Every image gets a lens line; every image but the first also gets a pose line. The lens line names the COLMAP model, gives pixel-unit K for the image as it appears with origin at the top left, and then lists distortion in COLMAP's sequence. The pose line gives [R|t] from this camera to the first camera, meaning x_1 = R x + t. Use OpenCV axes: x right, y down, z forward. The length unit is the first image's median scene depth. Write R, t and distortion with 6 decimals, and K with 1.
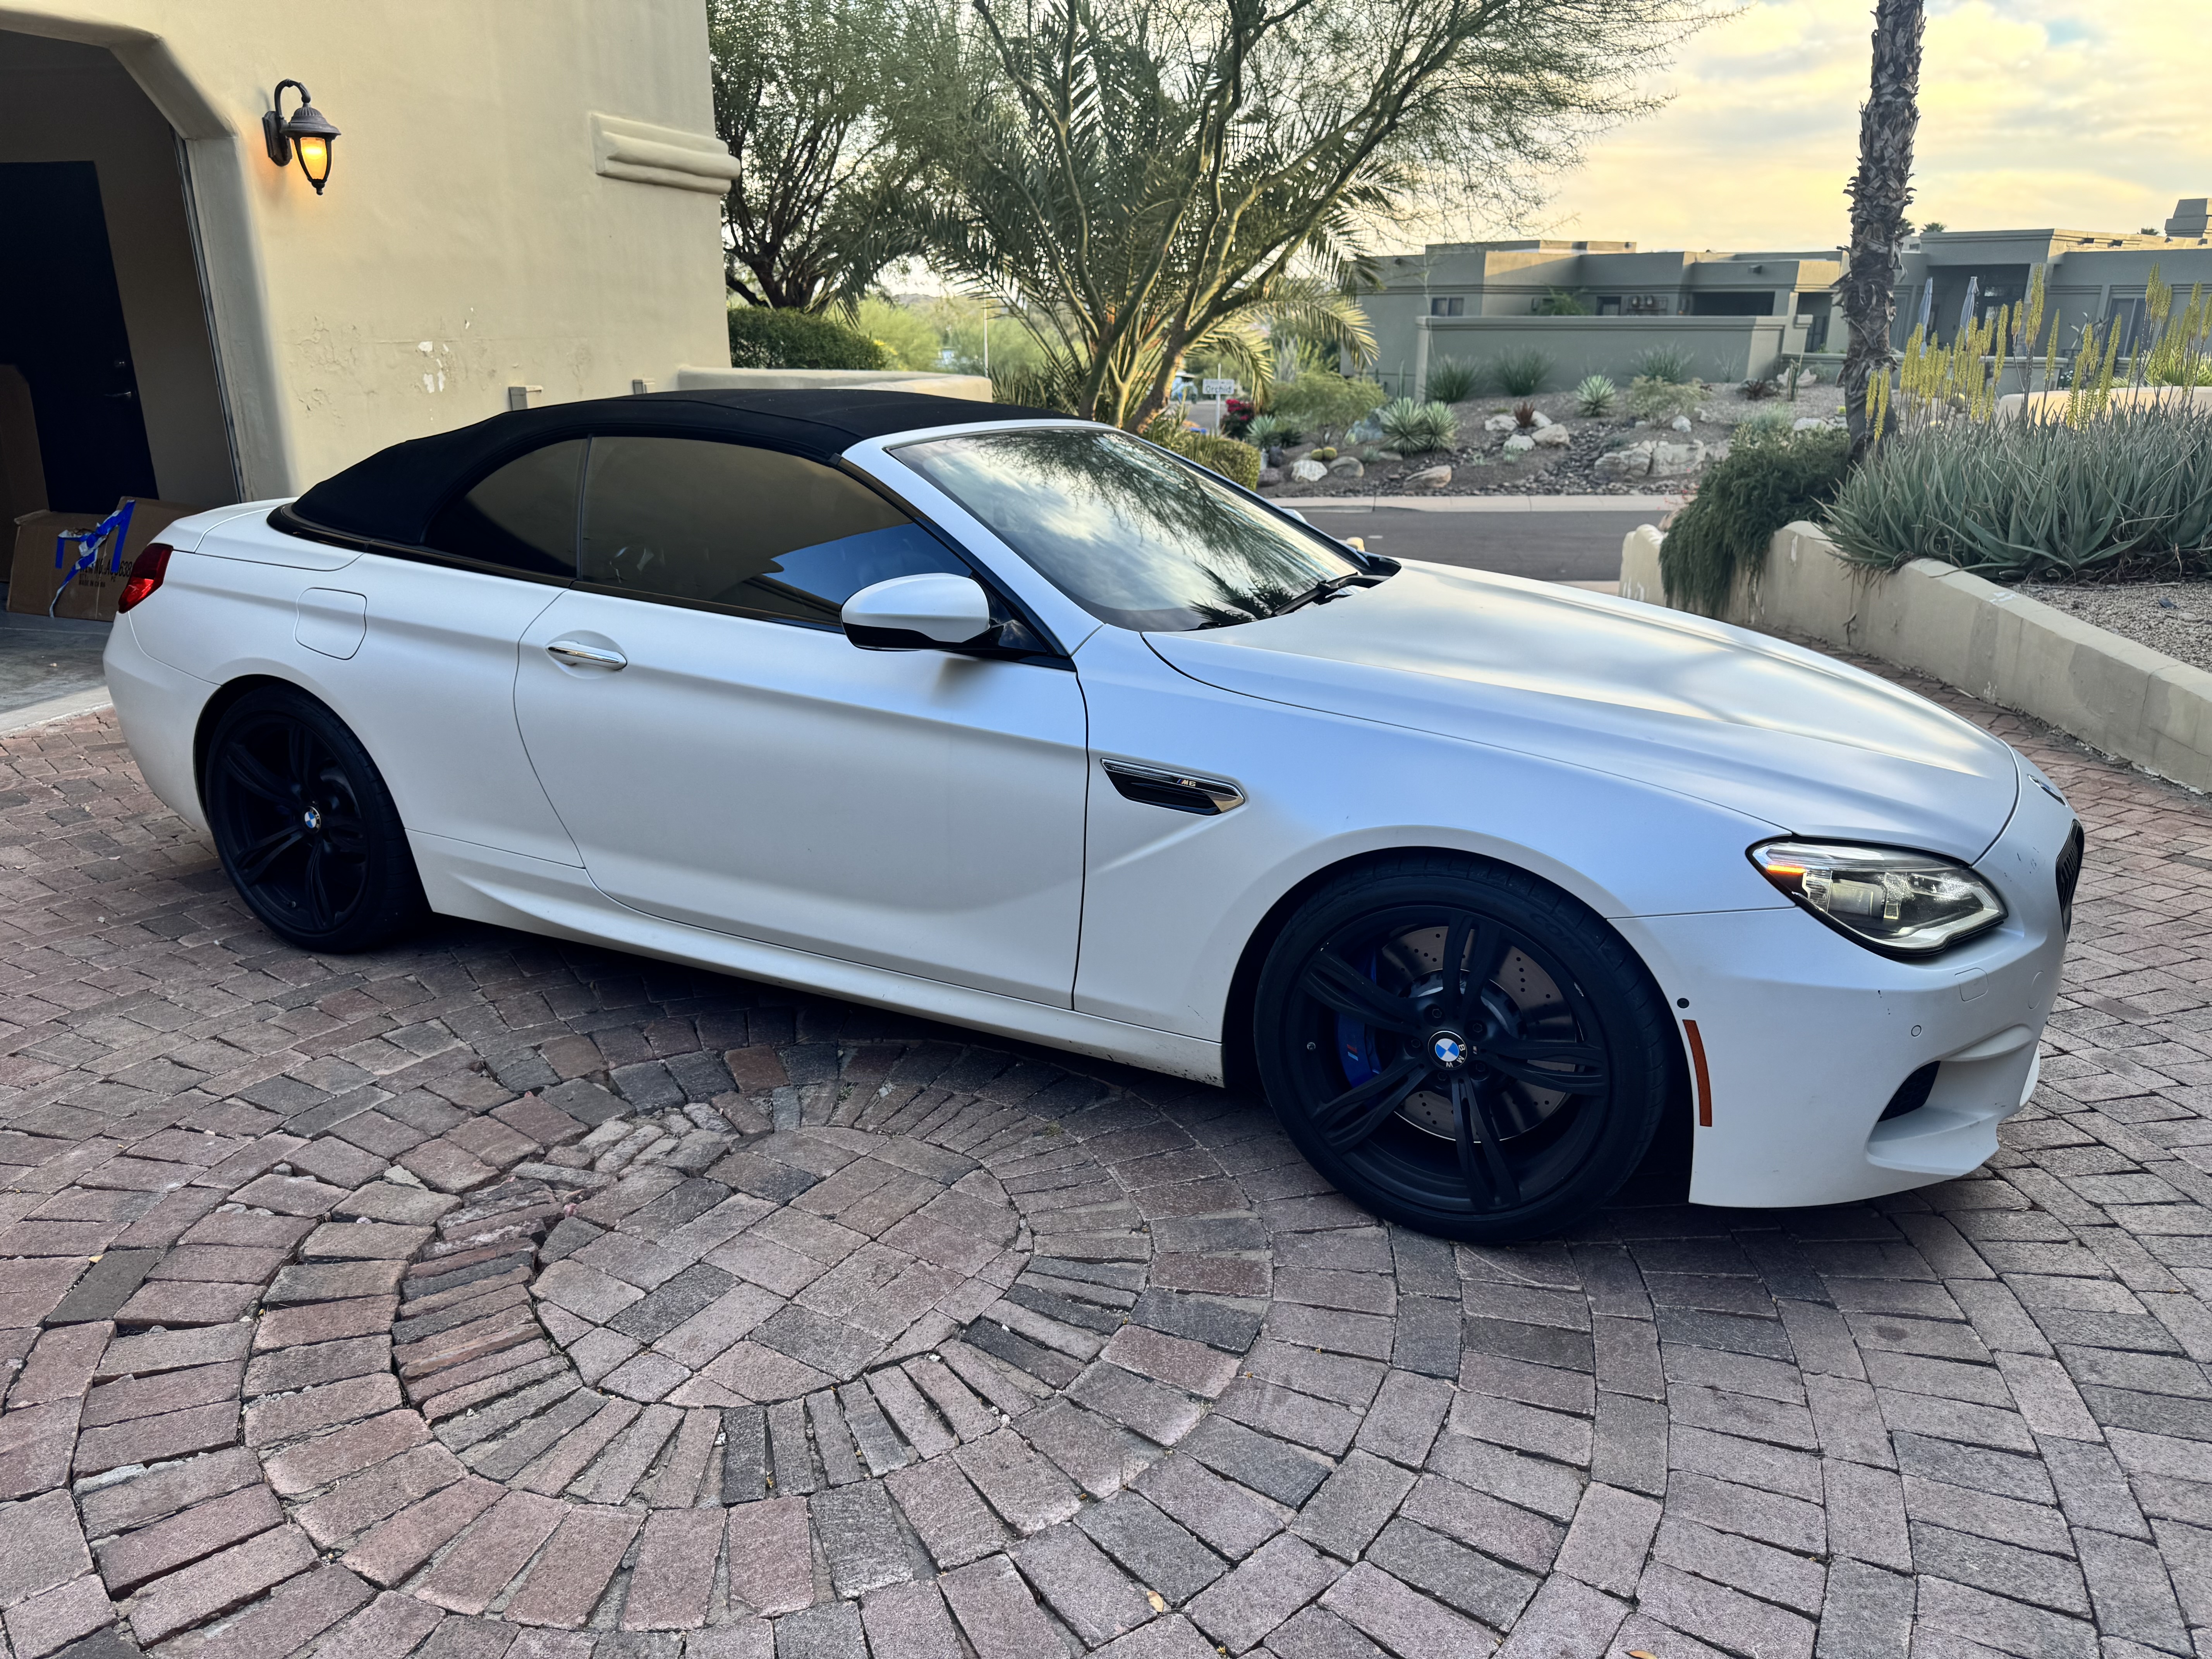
lens RADIAL K [[1573.7, 0, 1103.7], [0, 1573.7, 826.3], [0, 0, 1]] dist [0.018101, -0.023966]
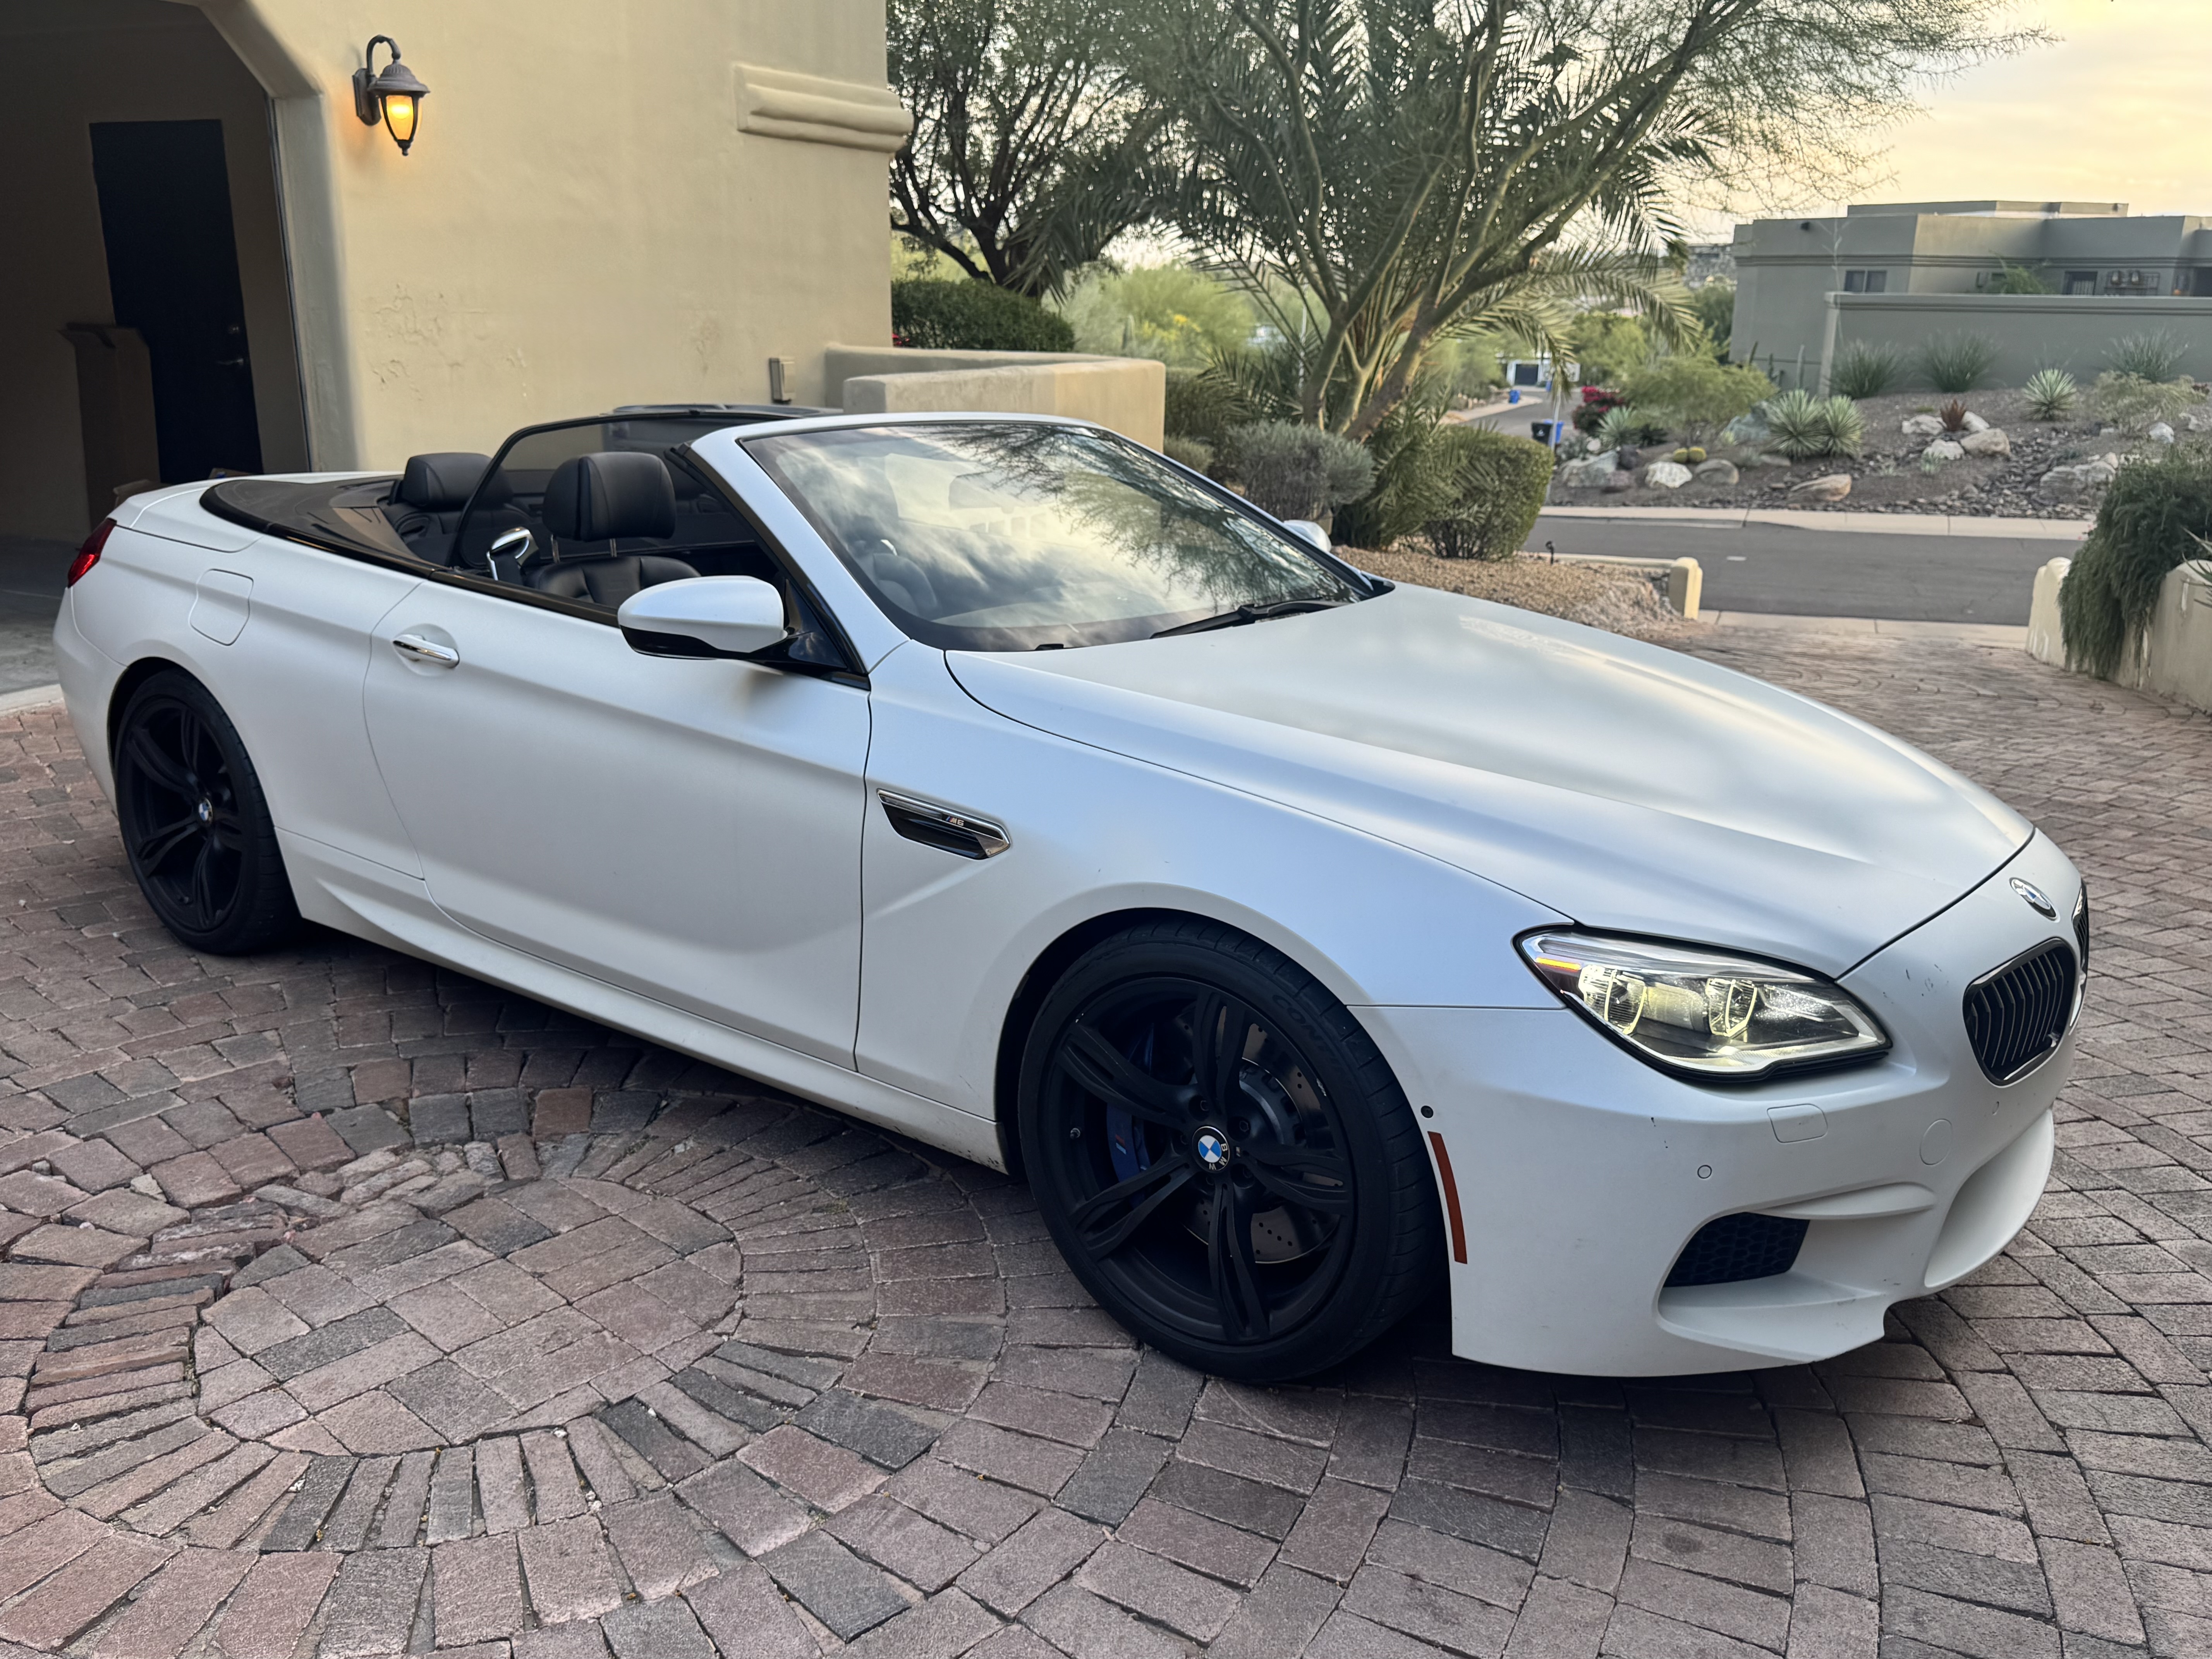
lens RADIAL K [[1885.6, 0, 1098.1], [0, 1885.6, 802.2], [0, 0, 1]] dist [0.001504, -0.003677]
pose [[0.982393, 0.059831, -0.176988, 0.240370], [-0.067728, 0.996945, -0.038909, -0.002056], [0.174120, 0.050211, 0.983444, -0.020938]]
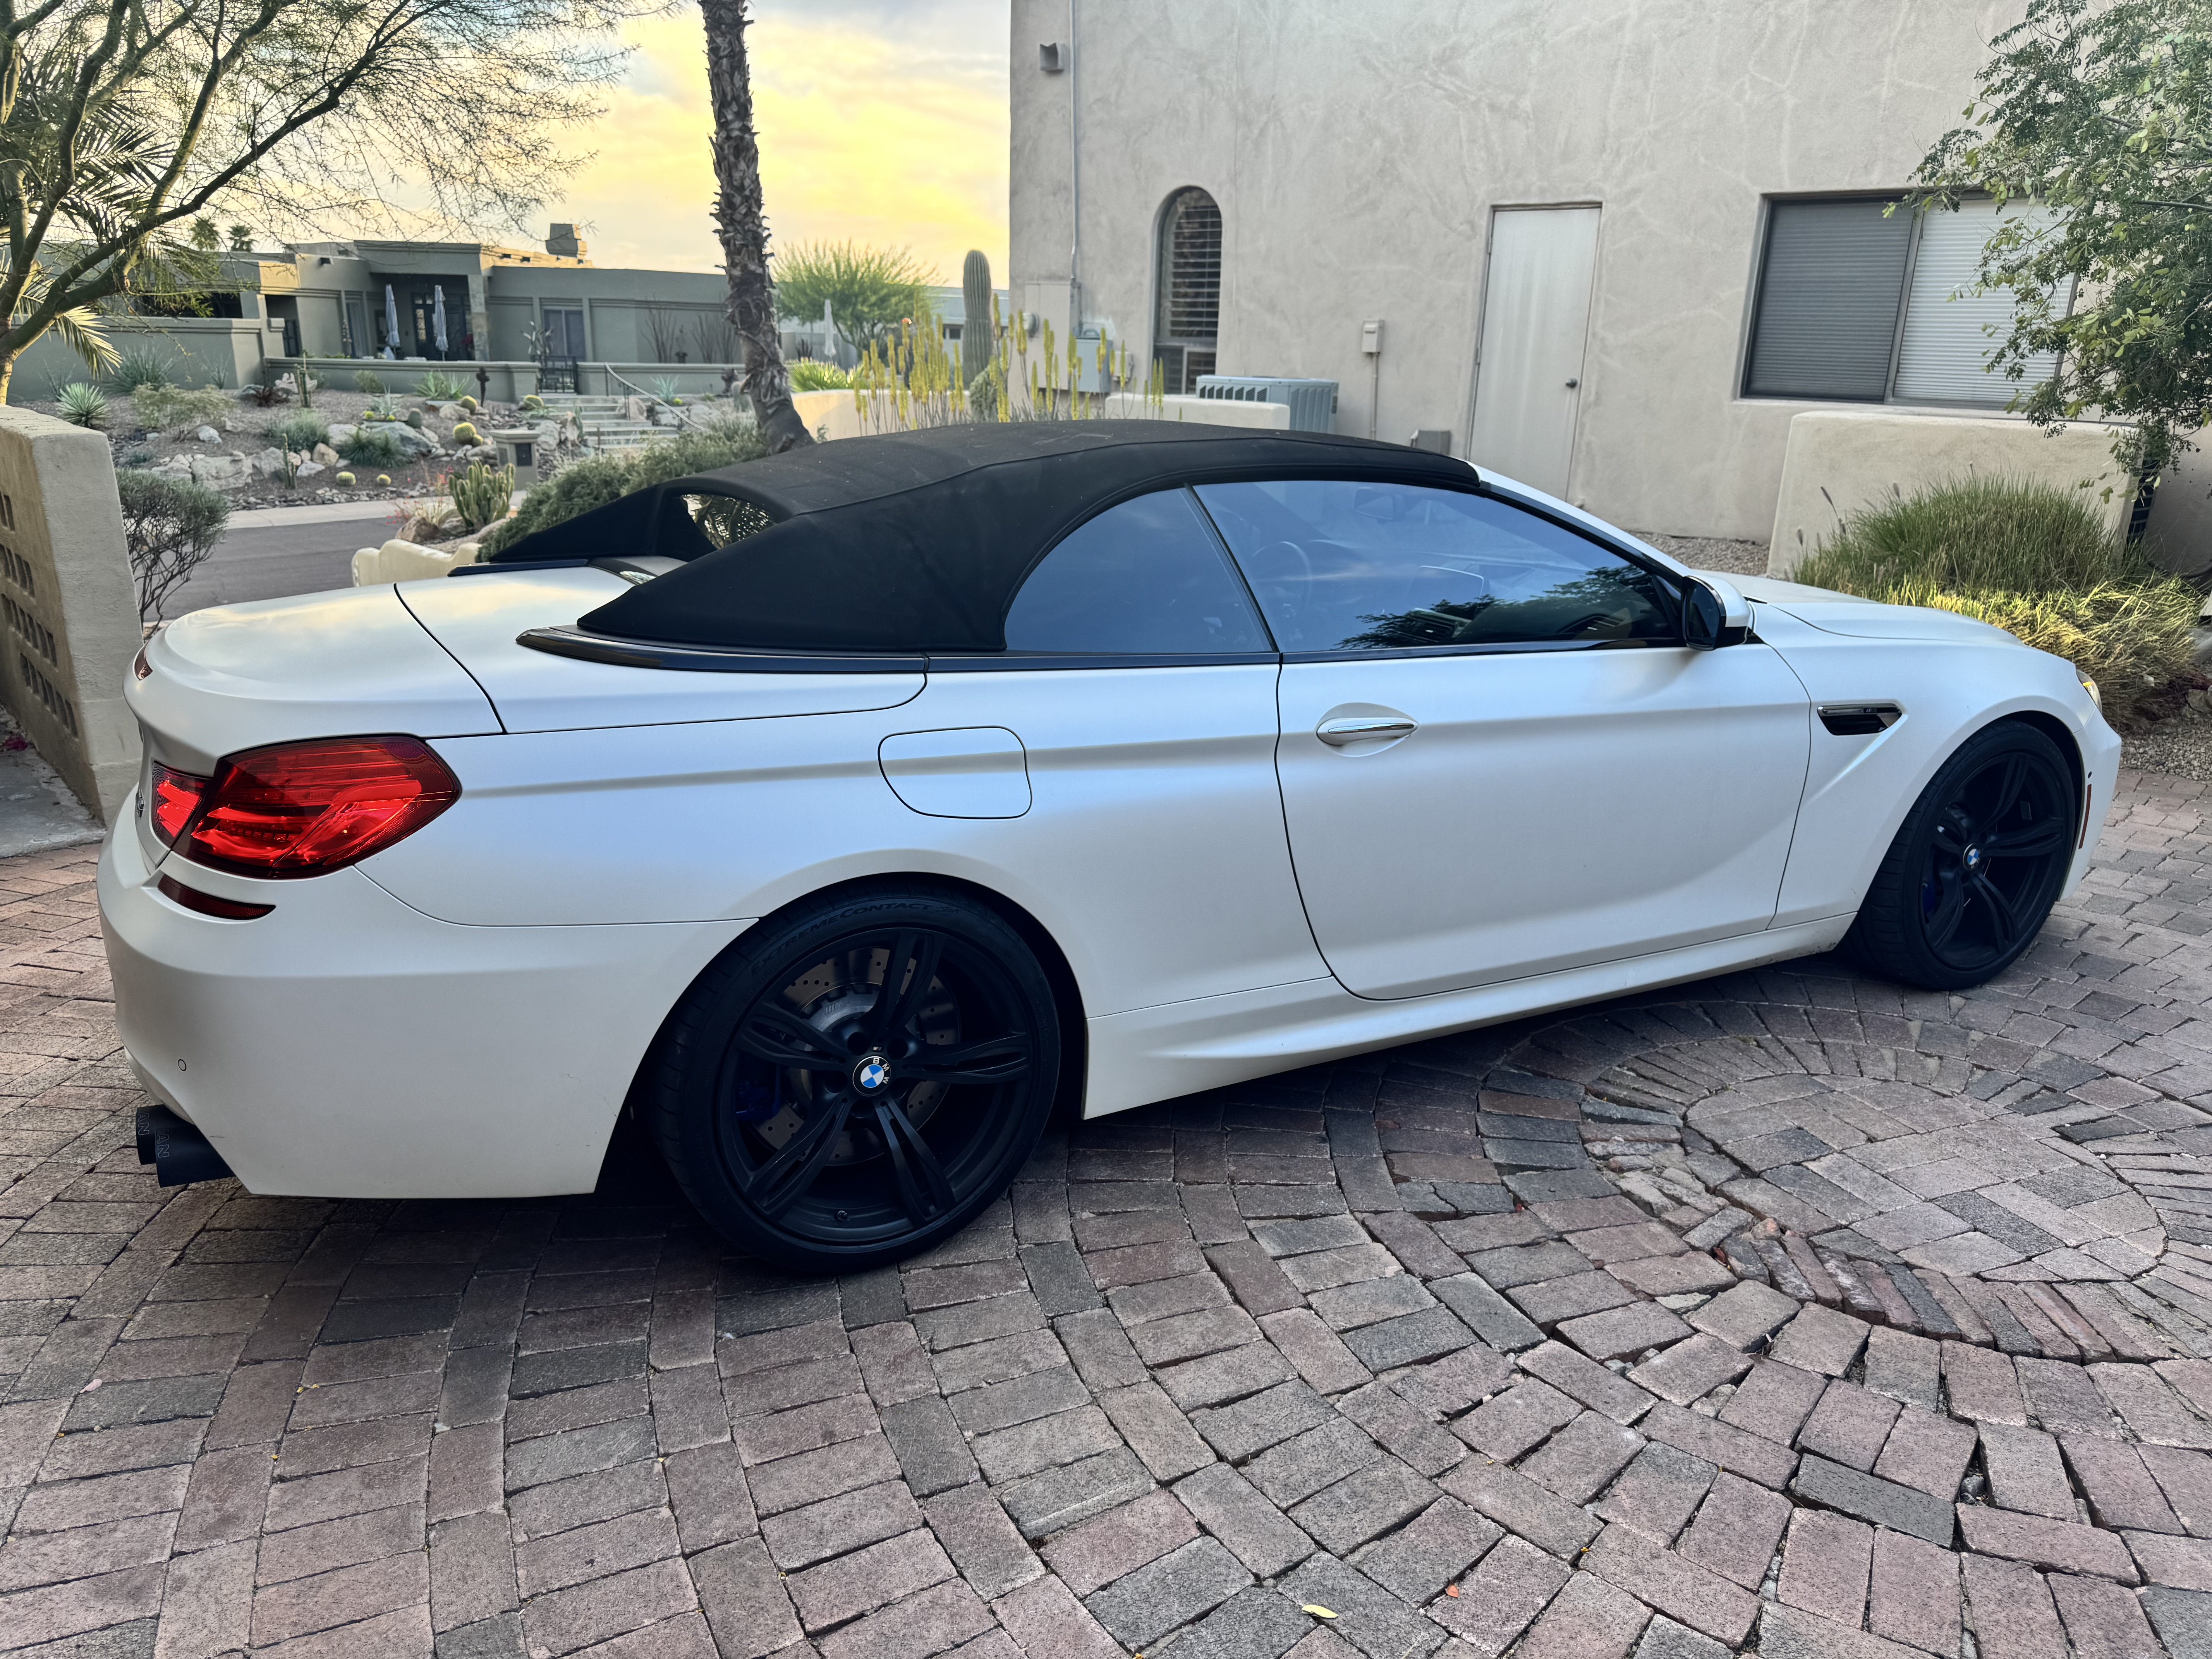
lens RADIAL K [[1573.7, 0, 1103.7], [0, 1573.7, 826.3], [0, 0, 1]] dist [0.018101, -0.023966]
pose [[0.579899, -0.229350, 0.781739, -1.011100], [0.230661, 0.966514, 0.112454, -0.171490], [-0.781353, 0.115105, 0.613382, 0.534713]]
